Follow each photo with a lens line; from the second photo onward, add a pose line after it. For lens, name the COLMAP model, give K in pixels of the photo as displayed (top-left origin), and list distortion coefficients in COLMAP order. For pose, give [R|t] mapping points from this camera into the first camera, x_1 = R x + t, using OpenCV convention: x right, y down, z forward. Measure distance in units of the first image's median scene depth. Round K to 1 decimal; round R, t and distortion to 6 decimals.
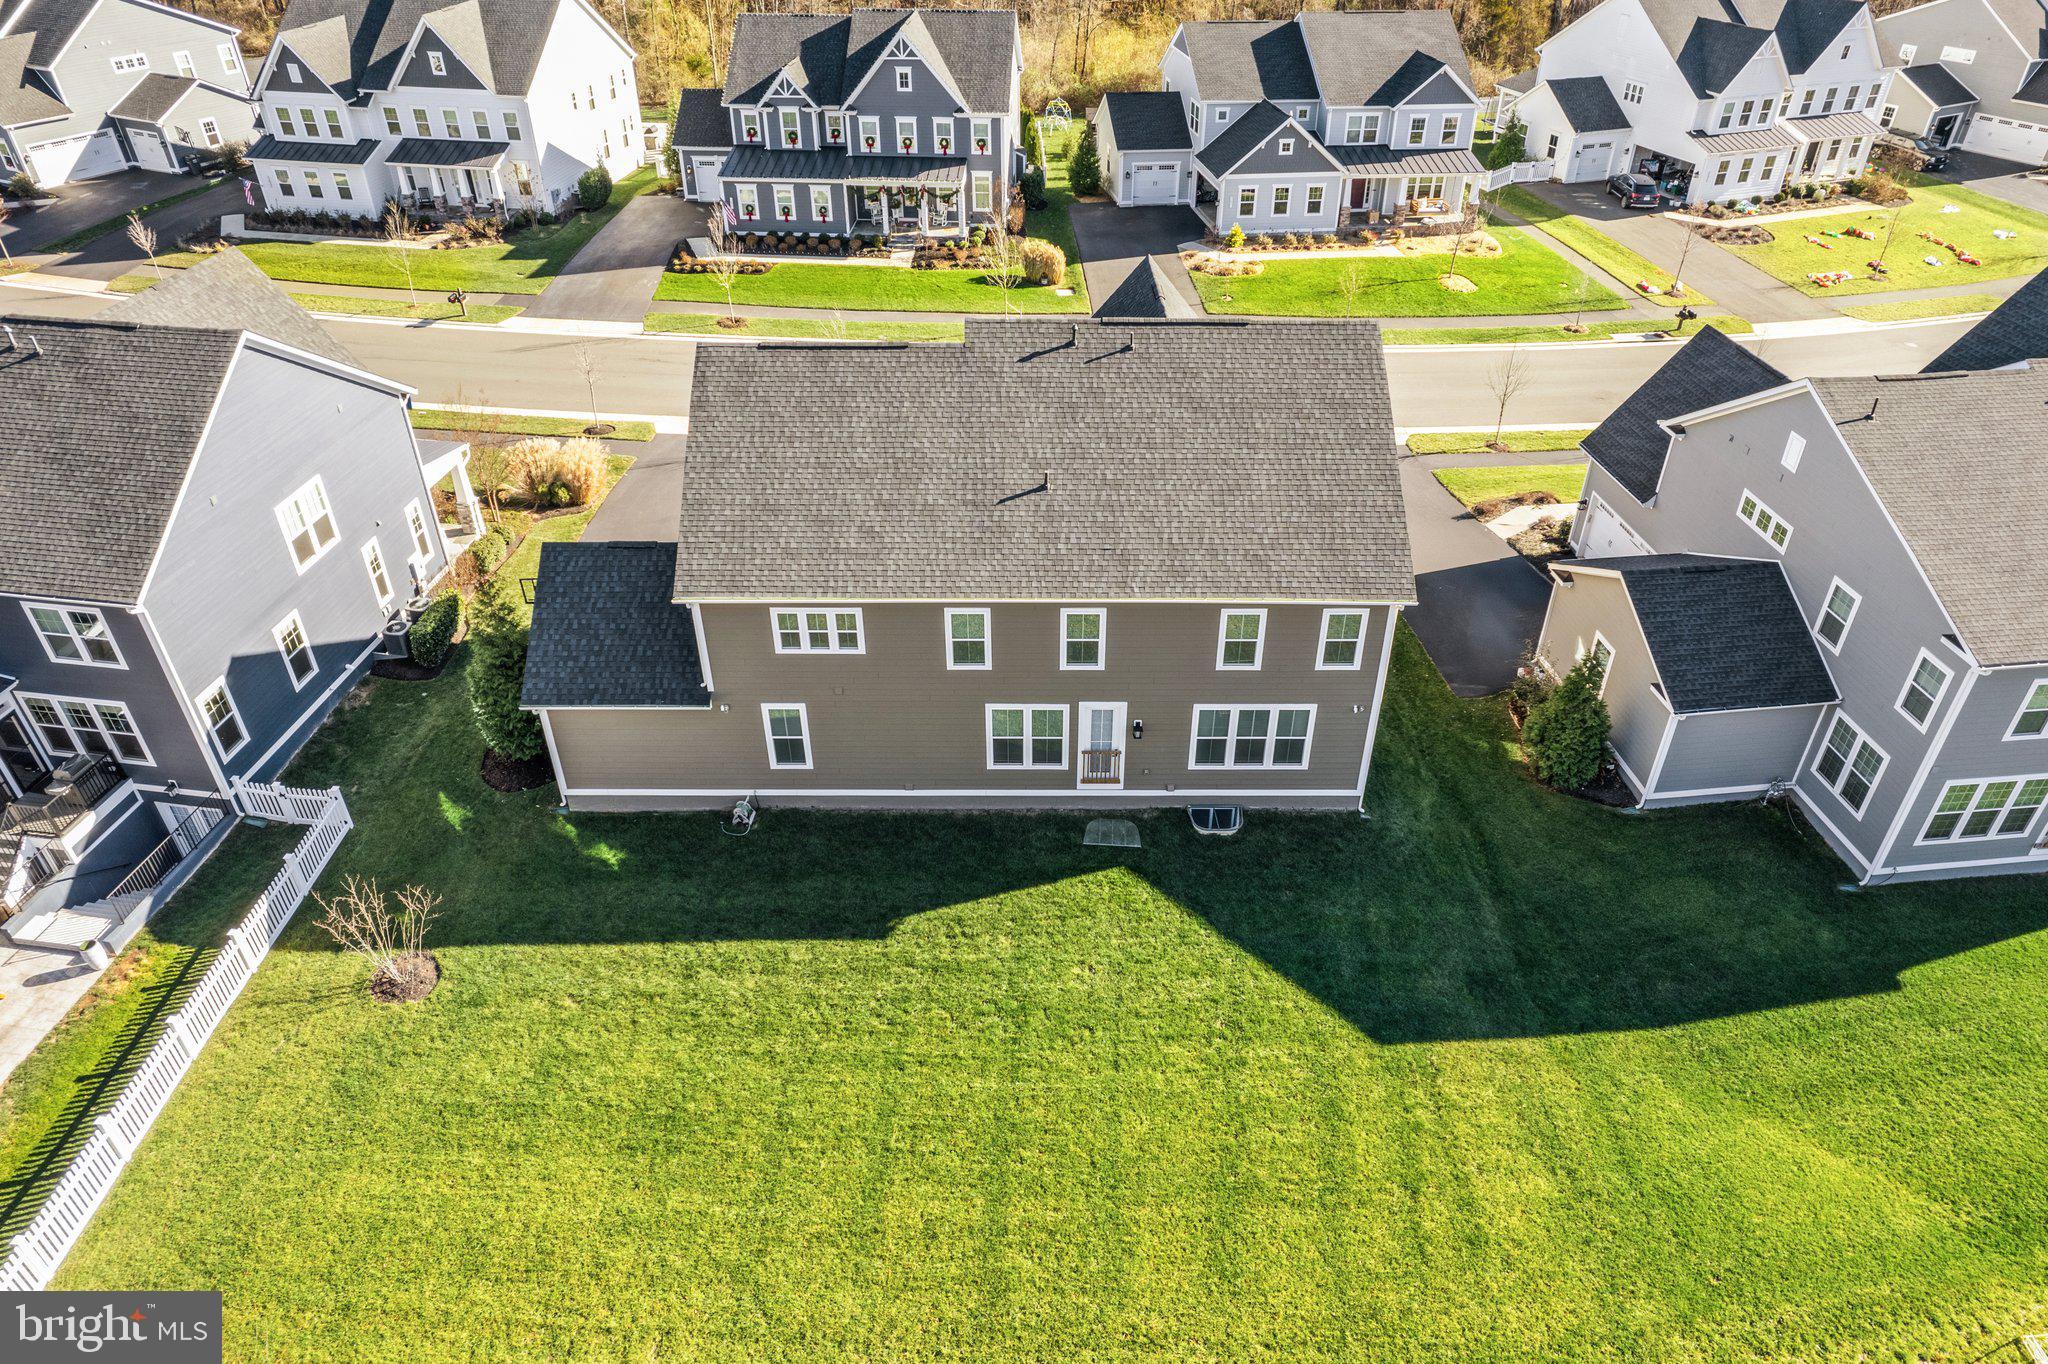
lens RADIAL K [[1285.8, 0, 1024.0], [0, 1285.8, 682.0], [0, 0, 1]] dist [-0.077289, 0.067000]
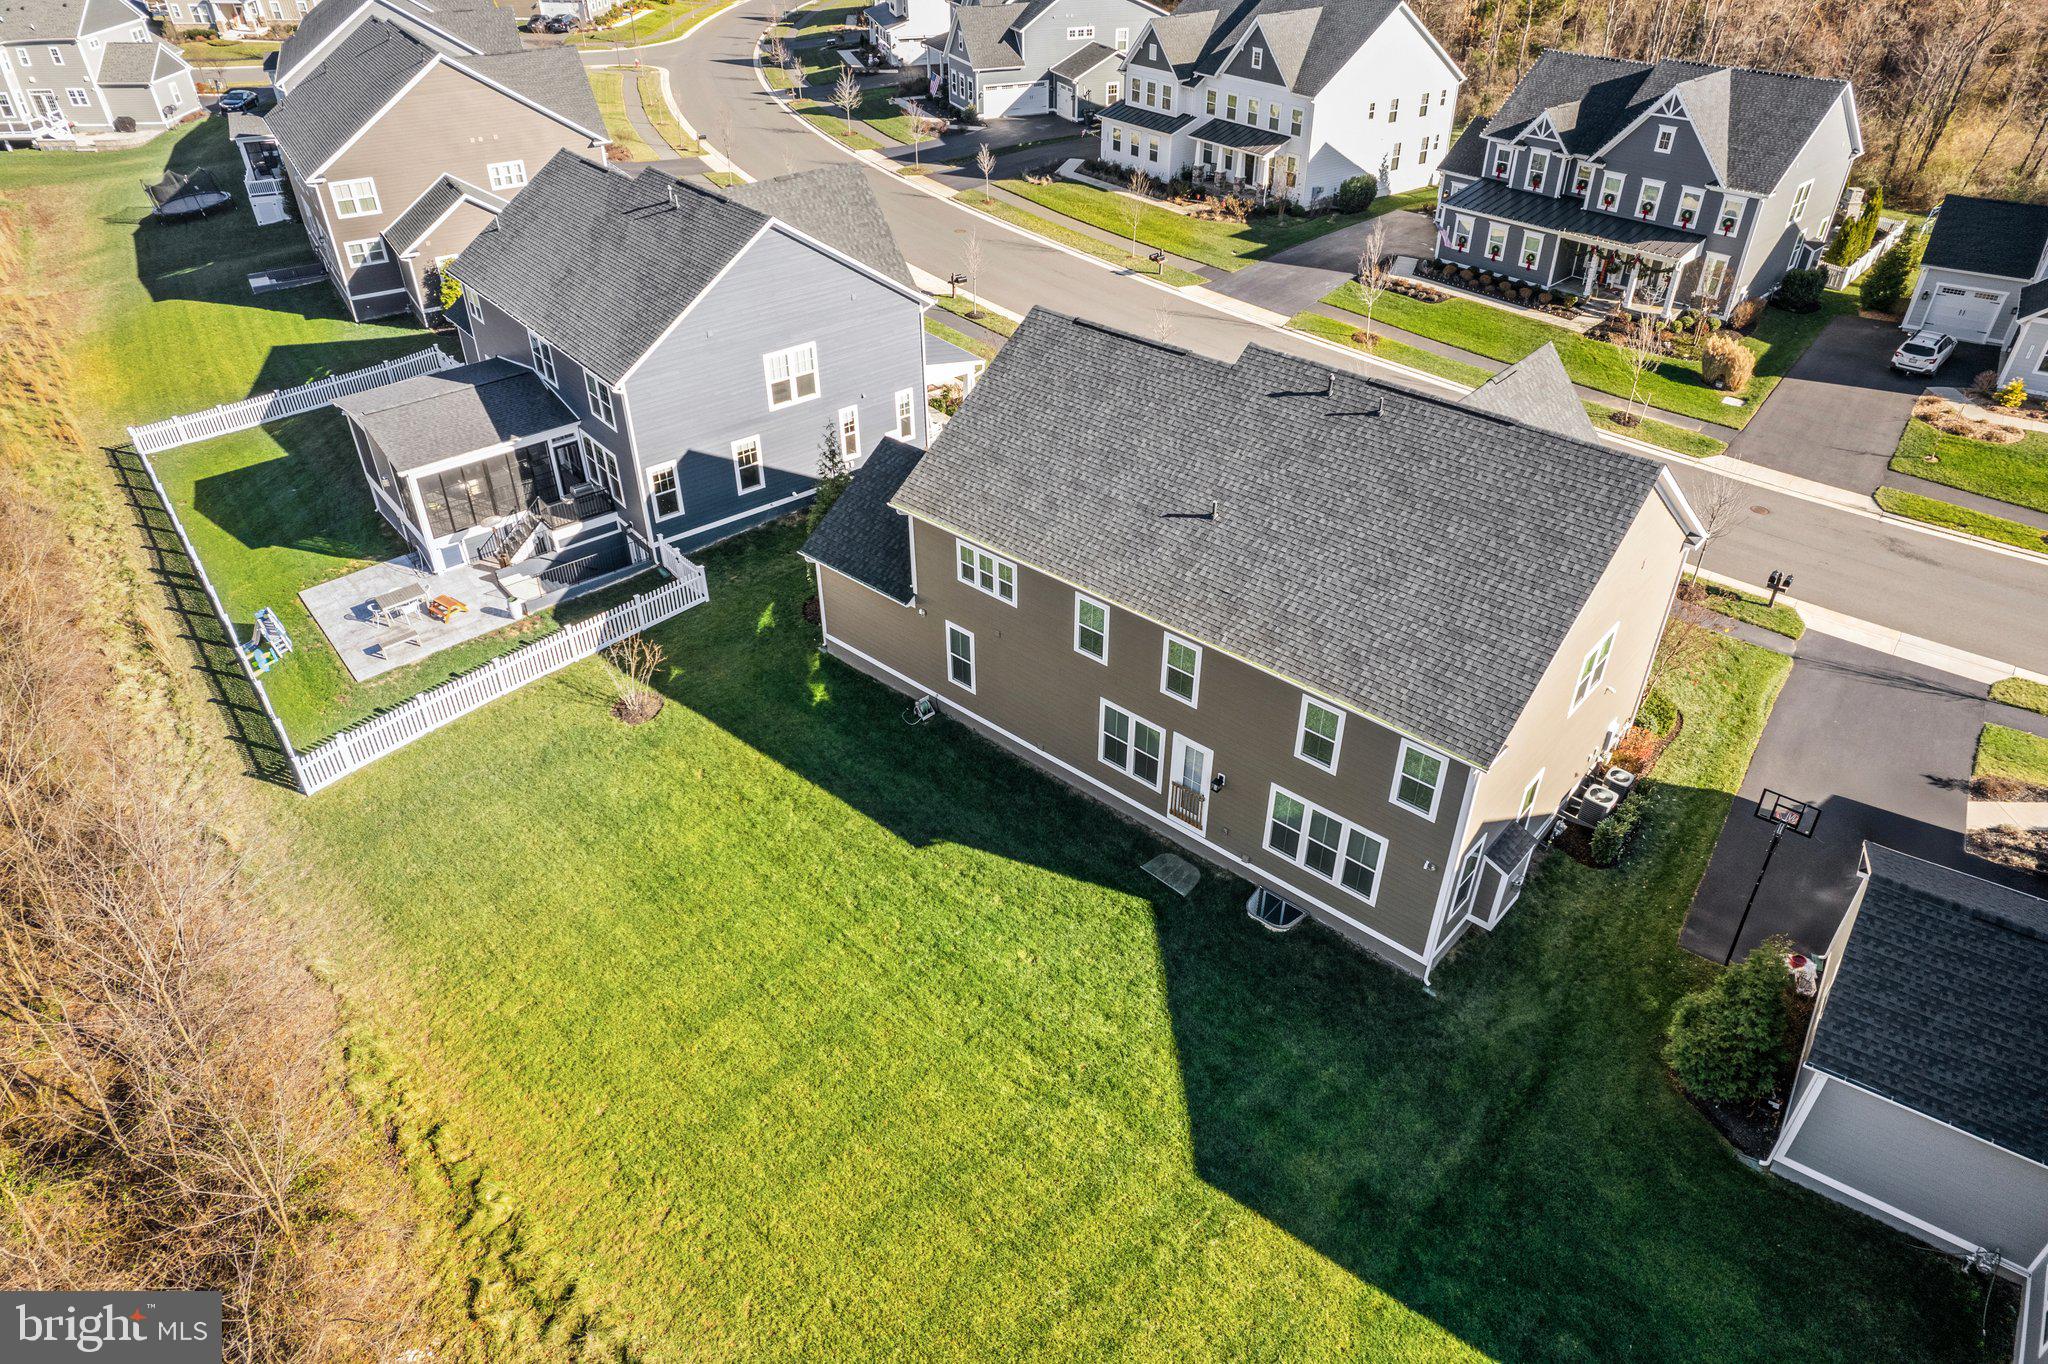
lens RADIAL K [[1252.1, 0, 1024.0], [0, 1252.1, 682.0], [0, 0, 1]] dist [-0.082962, 0.066605]
pose [[0.755329, 0.383063, -0.531734, 0.427291], [-0.384011, 0.916196, 0.114542, -0.080560], [0.531050, 0.117675, 0.839130, 0.110305]]
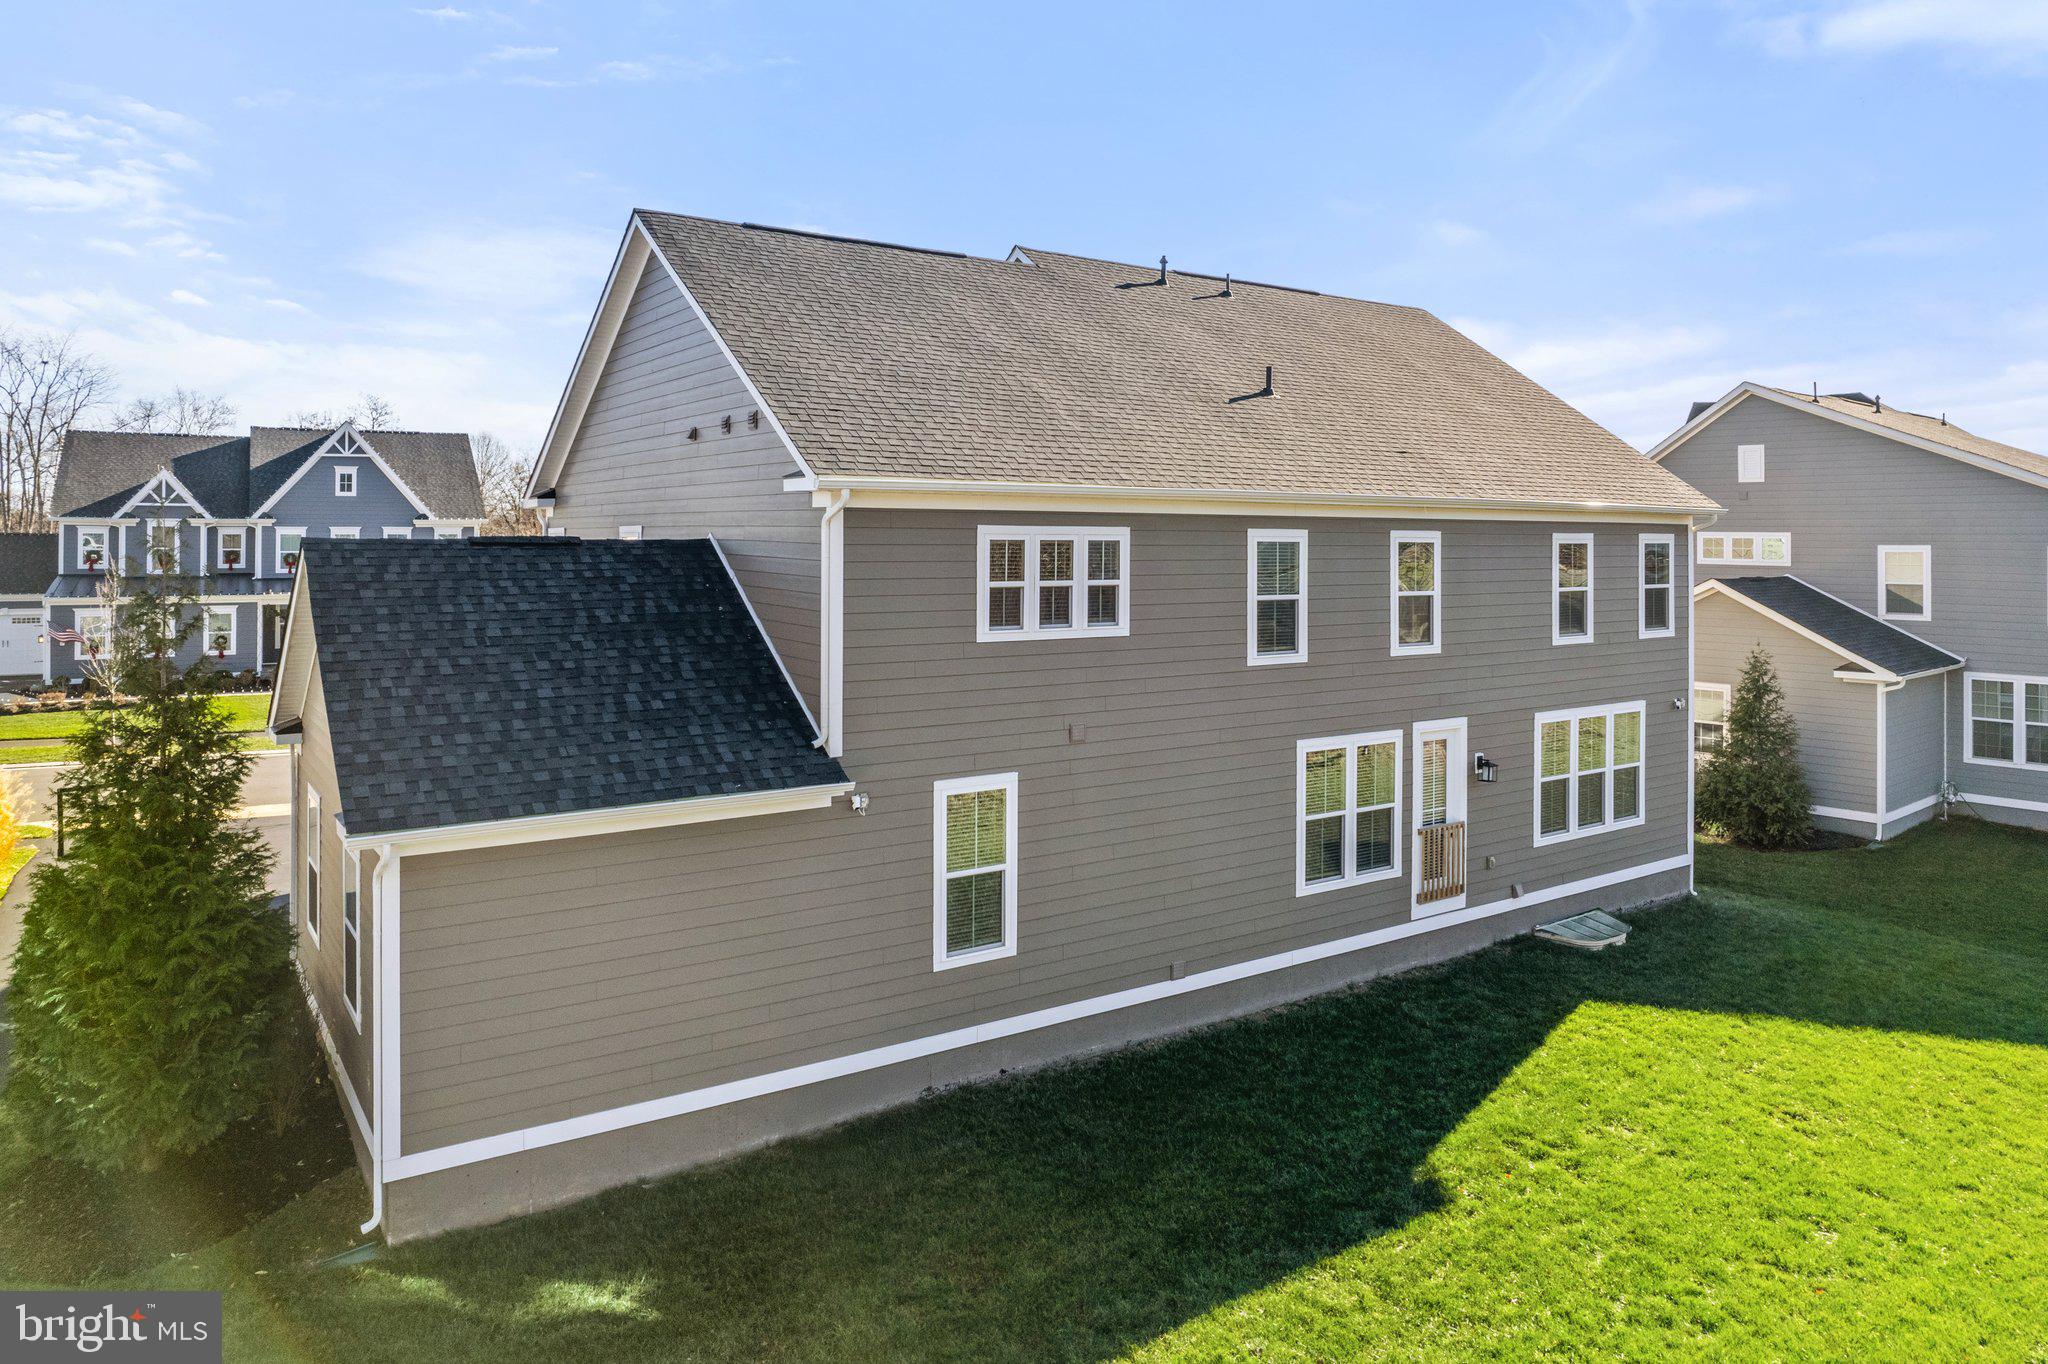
lens RADIAL K [[1323.1, 0, 989.6], [0, 1323.1, 529.5], [0, 0, 1]] dist [-0.034823, 0.000987]
pose [[0.836823, 0.011798, 0.547346, -0.413874], [0.317939, 0.803427, -0.503407, 0.171908], [-0.445692, 0.595286, 0.668575, 0.594823]]
